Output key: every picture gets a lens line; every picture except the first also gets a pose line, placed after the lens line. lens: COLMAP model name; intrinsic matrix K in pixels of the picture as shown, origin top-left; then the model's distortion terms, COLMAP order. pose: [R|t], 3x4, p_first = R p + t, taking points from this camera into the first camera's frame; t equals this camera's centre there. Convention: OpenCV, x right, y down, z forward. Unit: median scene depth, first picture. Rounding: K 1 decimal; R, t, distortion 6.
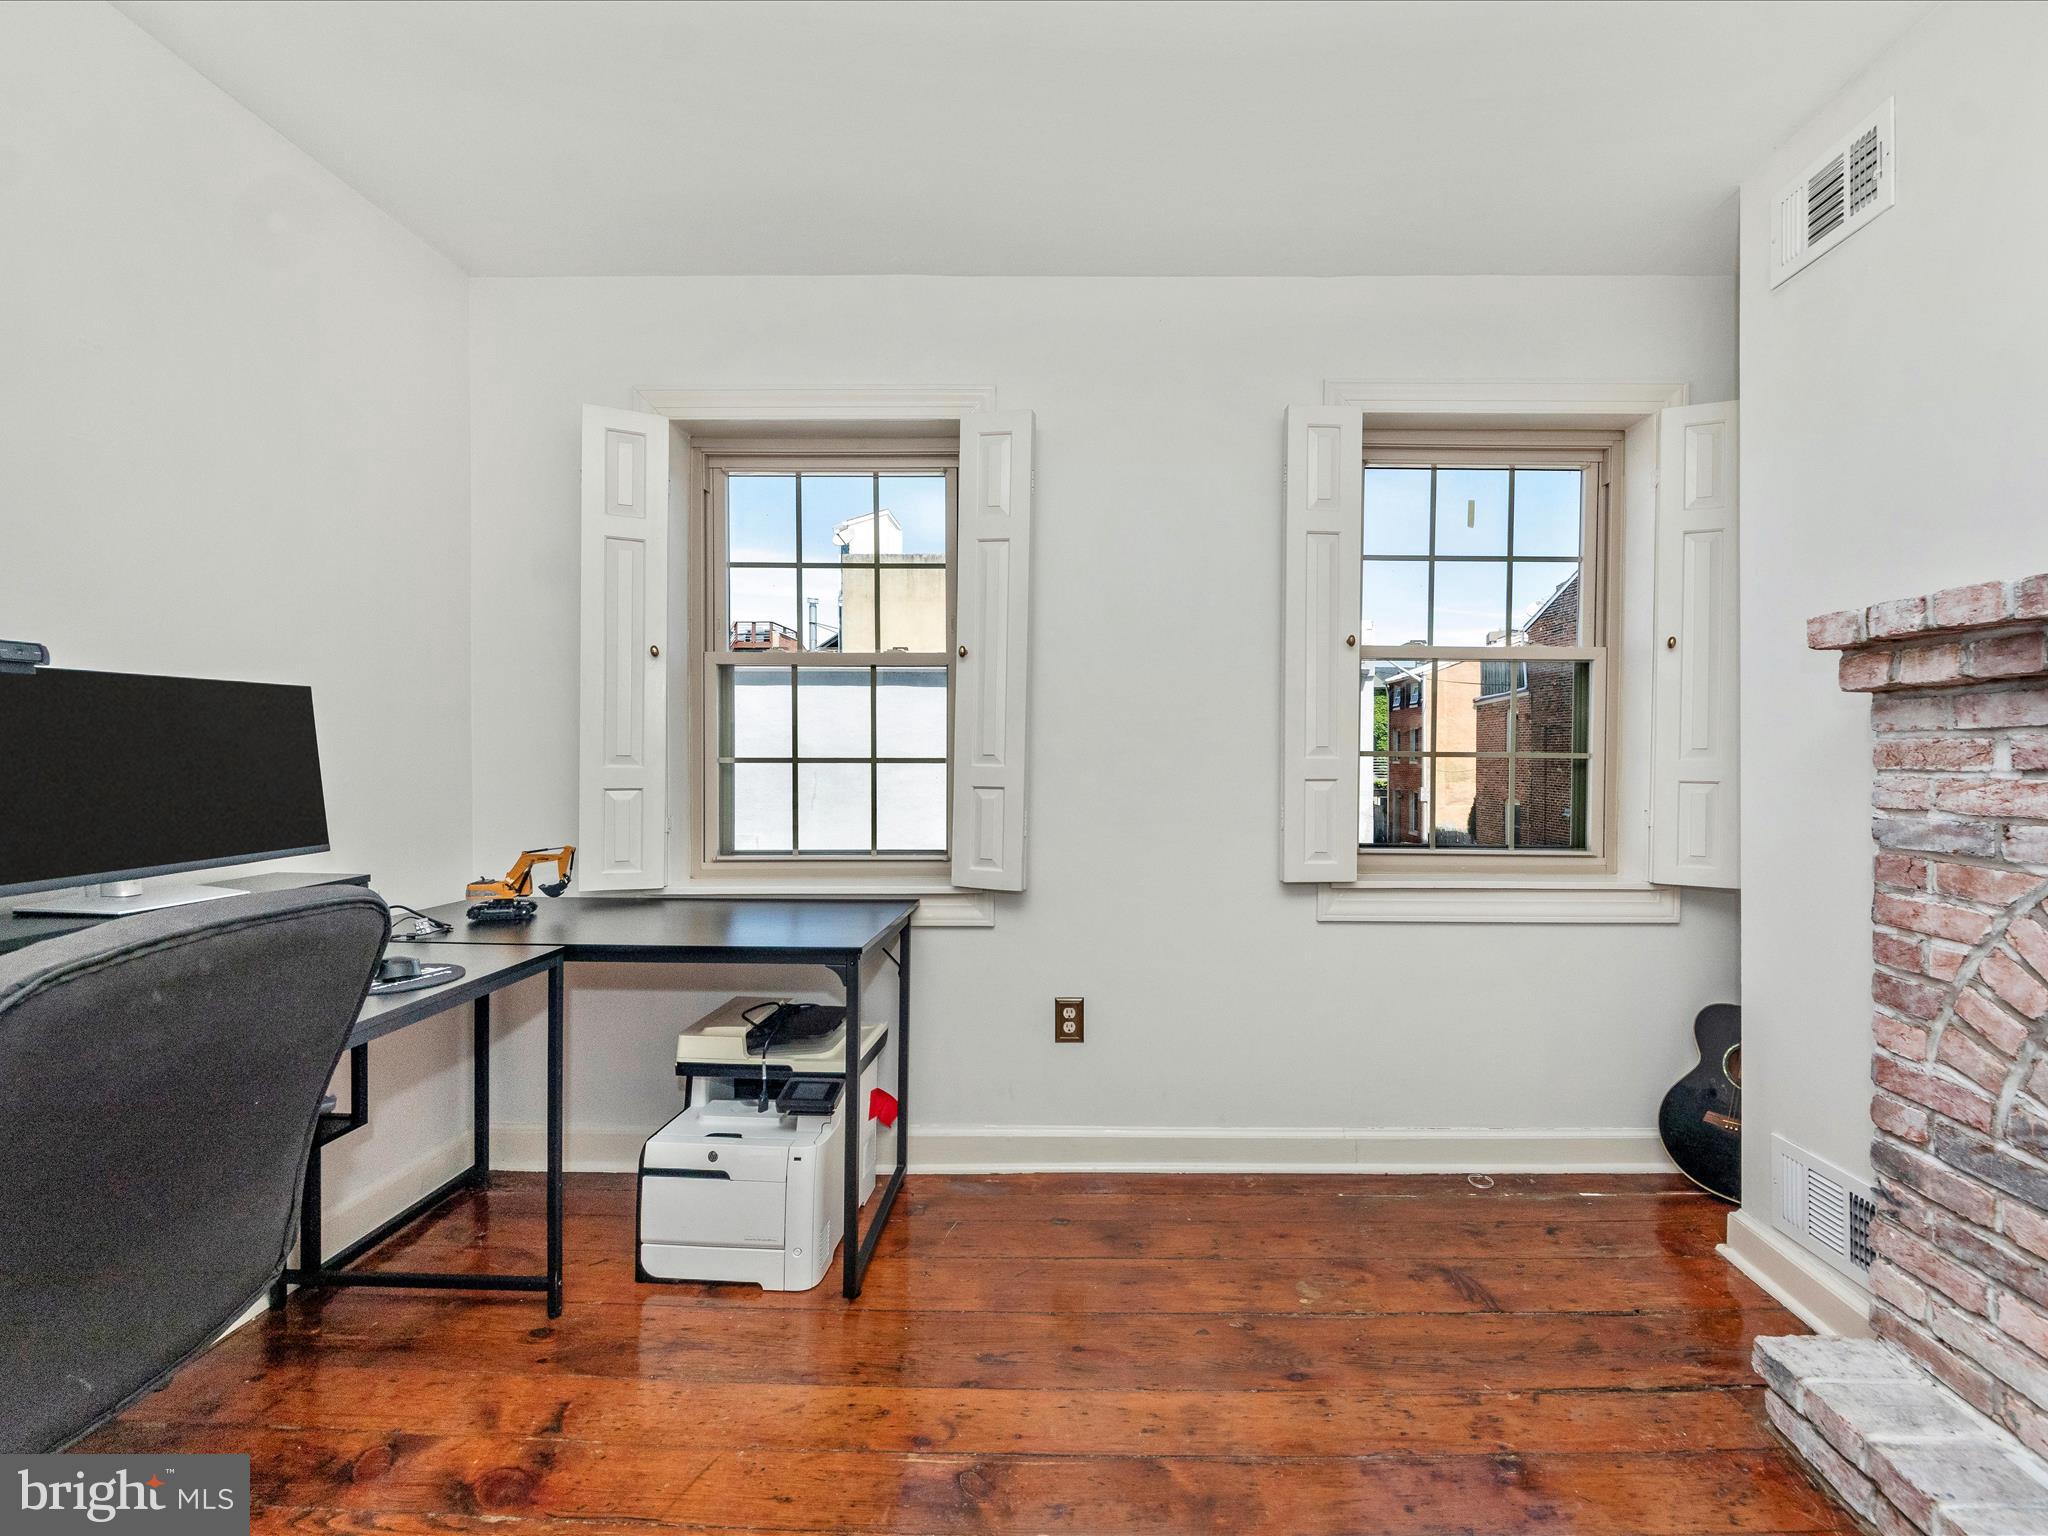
lens RADIAL K [[894.0, 0, 1099.6], [0, 894.0, 781.3], [0, 0, 1]] dist [0.024552, -0.017724]
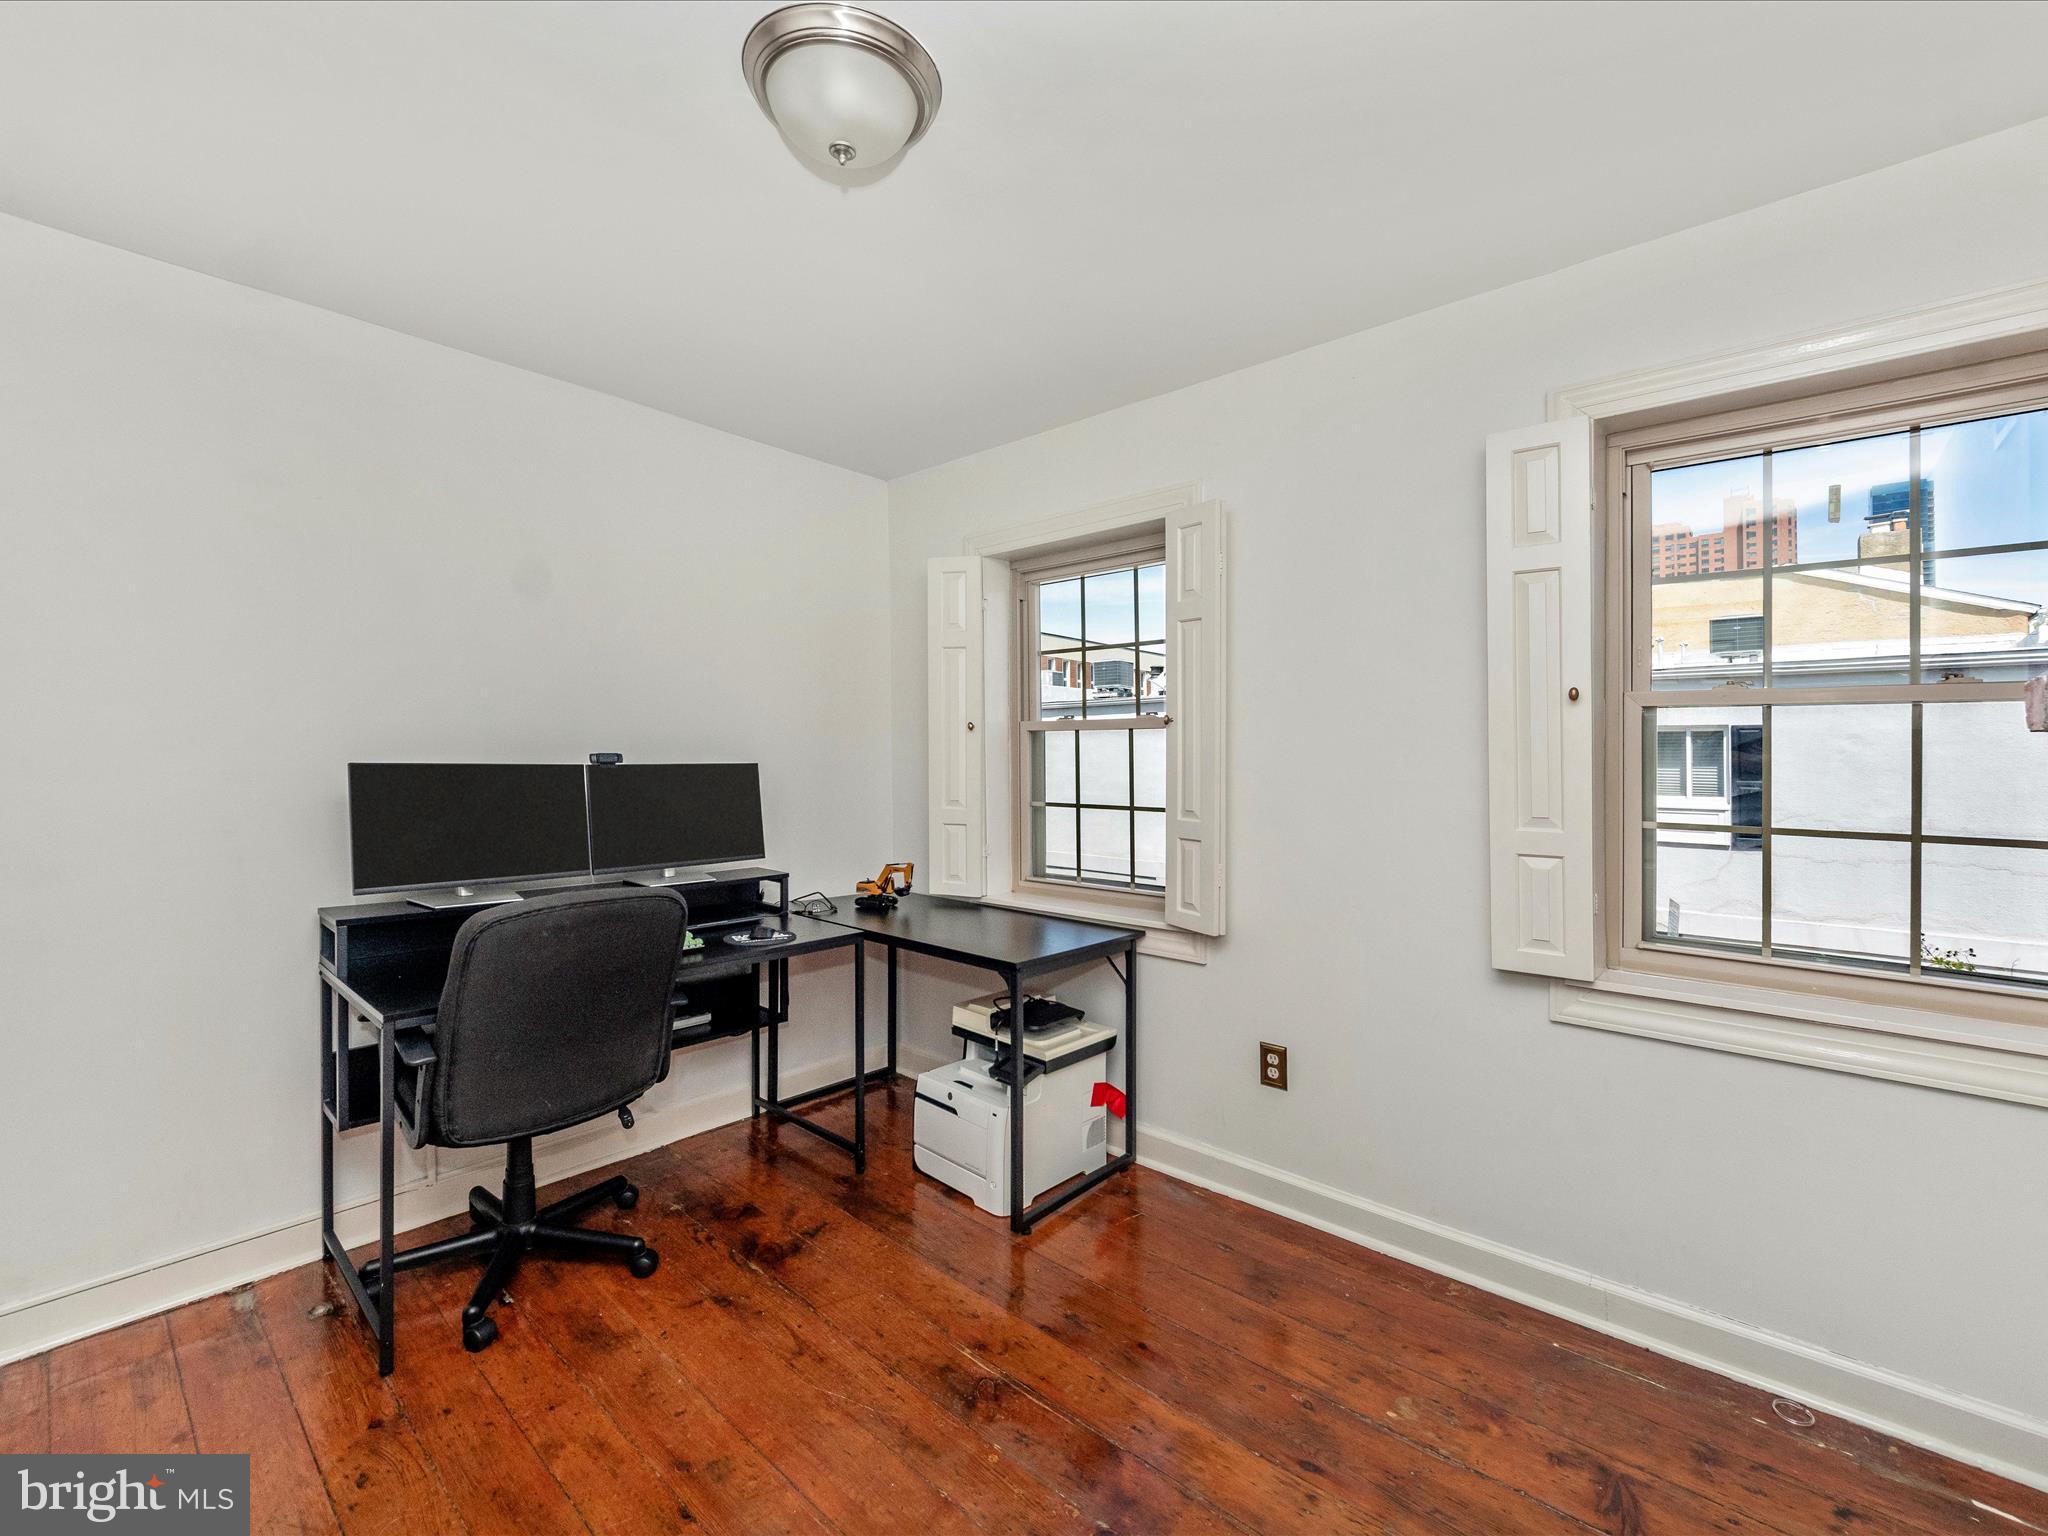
lens RADIAL K [[867.9, 0, 1037.2], [0, 867.9, 792.6], [0, 0, 1]] dist [0.010473, -0.005709]
pose [[0.759624, 0.028712, -0.649728, 0.491214], [-0.029195, 0.999523, 0.010037, -0.064002], [0.649706, 0.011344, 0.760101, 0.060593]]
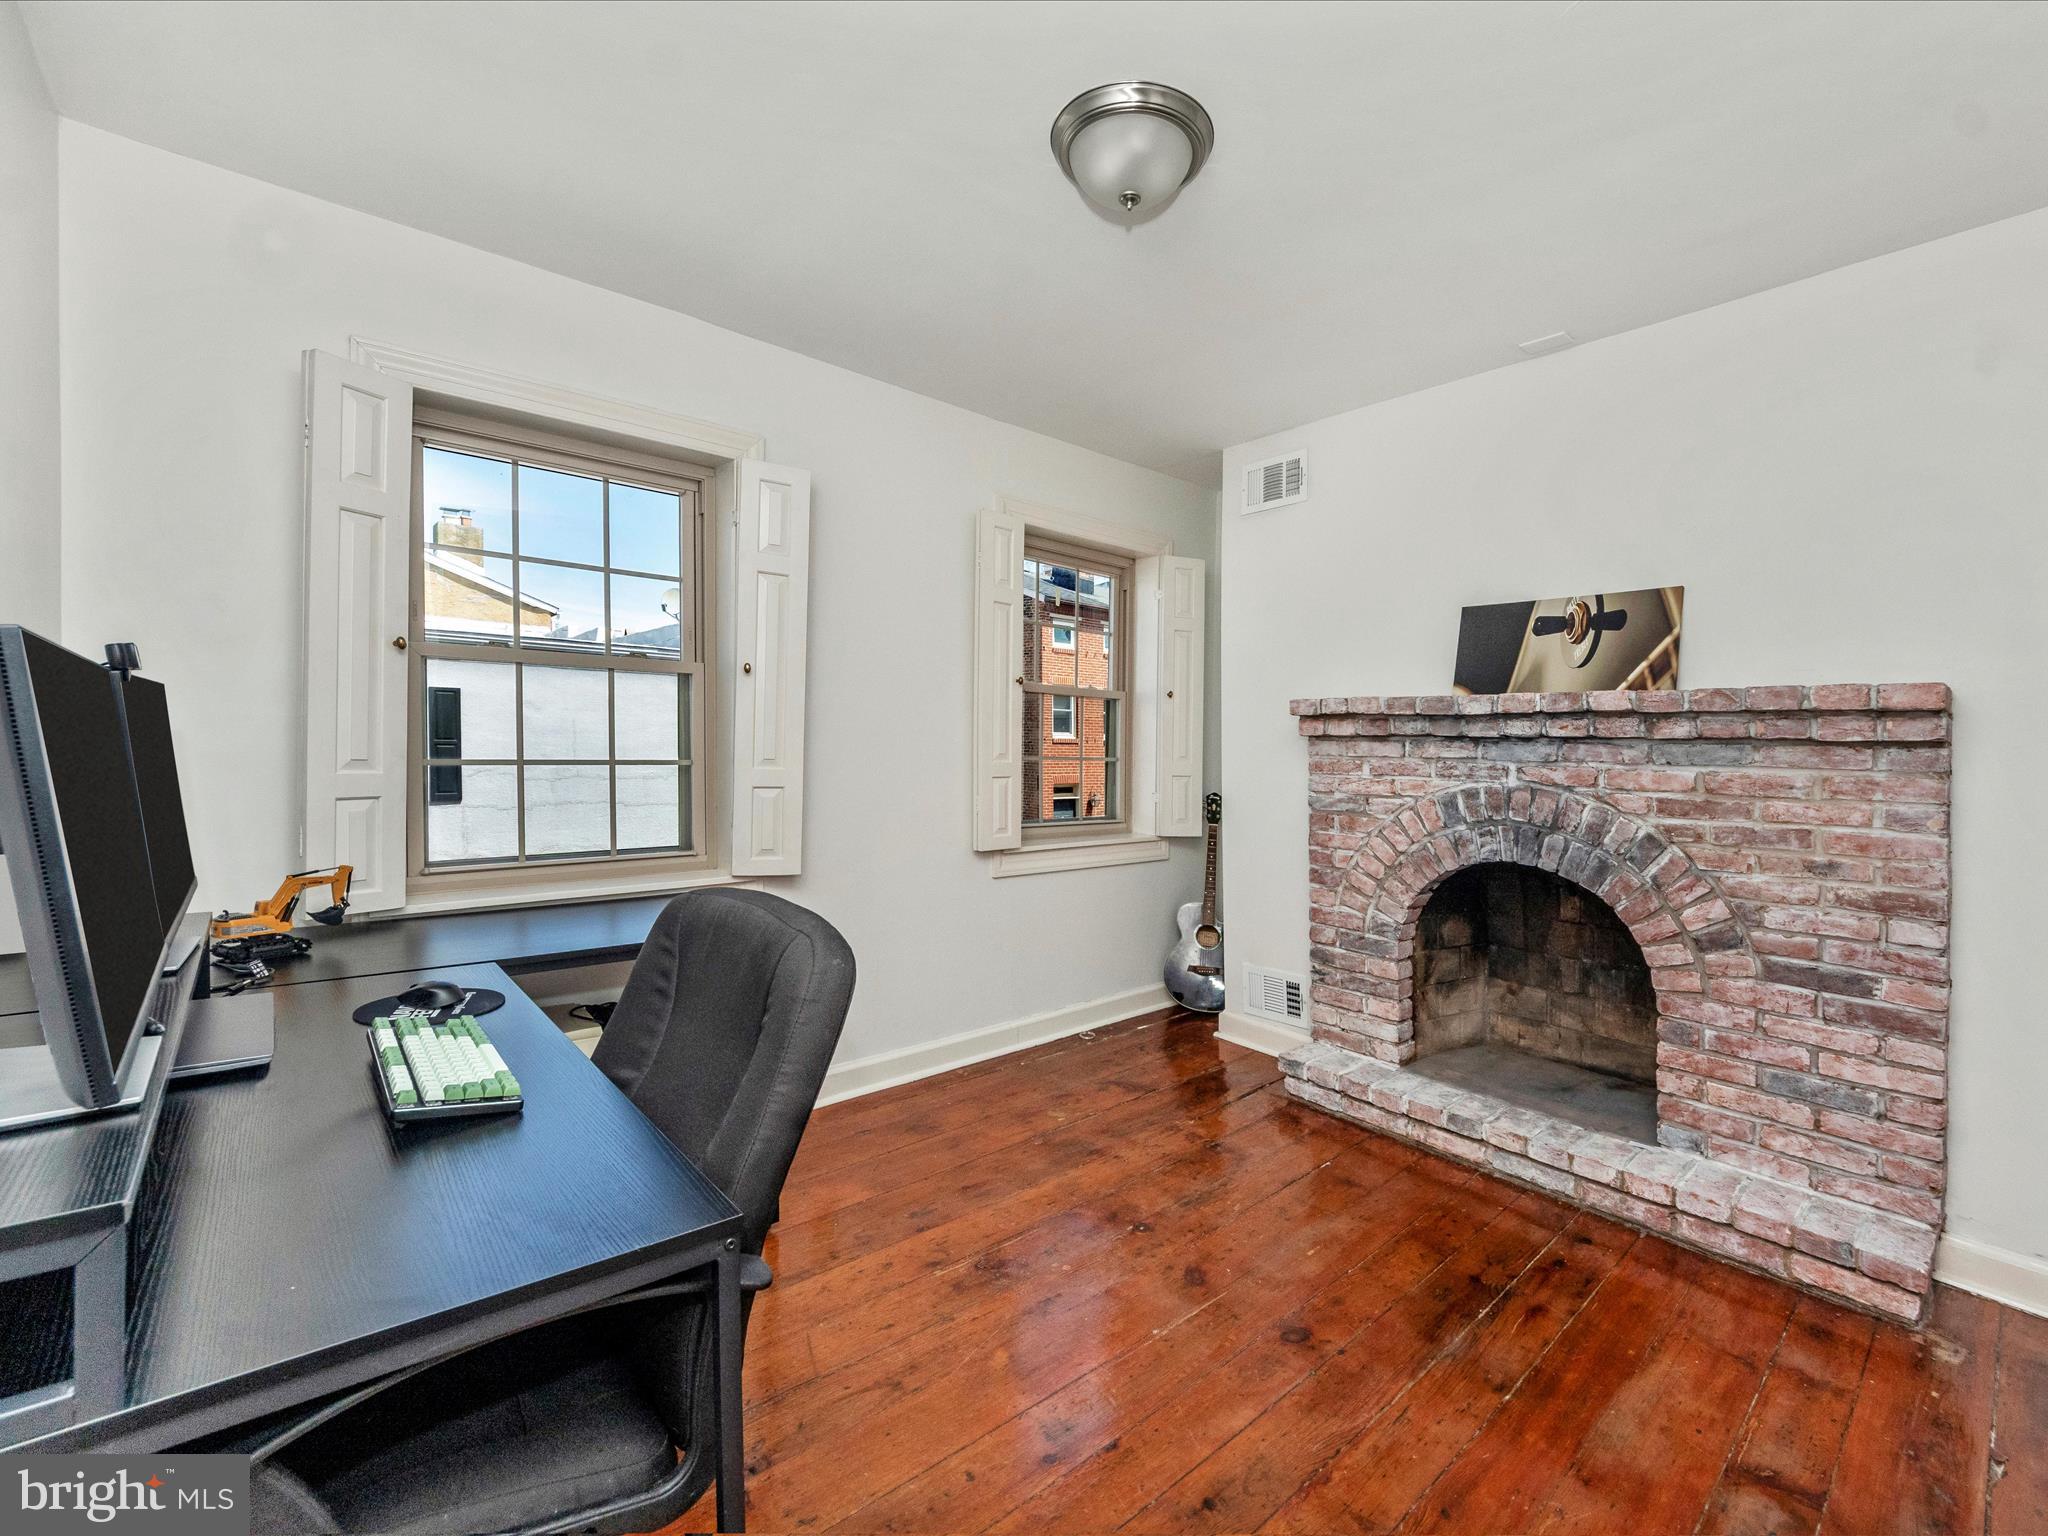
lens RADIAL K [[879.0, 0, 1045.9], [0, 879.0, 756.9], [0, 0, 1]] dist [0.000829, -0.000285]
pose [[0.744748, 0.002509, 0.667341, -0.665347], [0.002547, 0.999975, -0.006603, -0.026133], [-0.667341, 0.006617, 0.744723, -0.085657]]
